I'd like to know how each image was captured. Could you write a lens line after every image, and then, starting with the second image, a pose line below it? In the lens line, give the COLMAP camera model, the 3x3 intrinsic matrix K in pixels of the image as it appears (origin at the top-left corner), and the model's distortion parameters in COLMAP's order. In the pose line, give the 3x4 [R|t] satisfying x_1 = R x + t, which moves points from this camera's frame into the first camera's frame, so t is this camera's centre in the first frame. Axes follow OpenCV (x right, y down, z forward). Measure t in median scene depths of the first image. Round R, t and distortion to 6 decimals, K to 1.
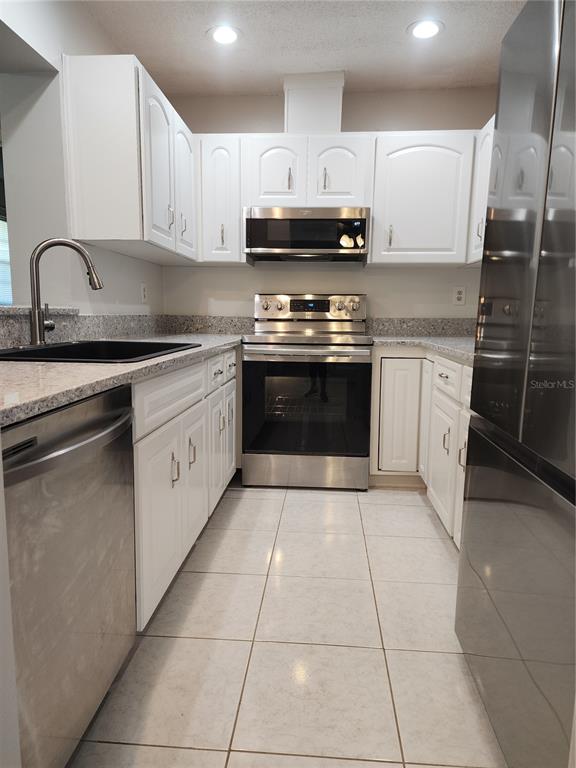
lens RADIAL K [[515.4, 0, 284.4], [0, 515.4, 379.5], [0, 0, 1]] dist [0.072956, -0.075891]
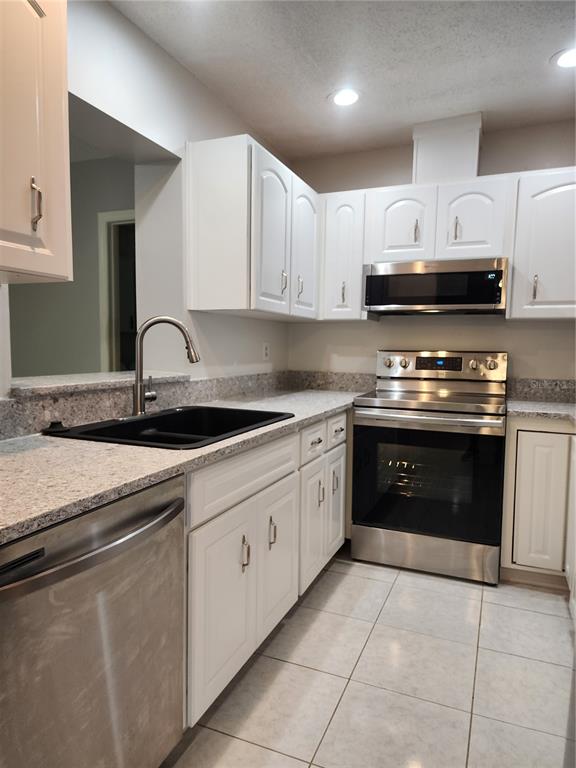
lens RADIAL K [[515.4, 0, 272.9], [0, 515.4, 386.9], [0, 0, 1]] dist [0.072956, -0.075891]
pose [[0.943584, 0.027166, -0.330017, 0.090120], [-0.044098, 0.998061, -0.043927, -0.058133], [0.328184, 0.056002, 0.942952, 0.052661]]
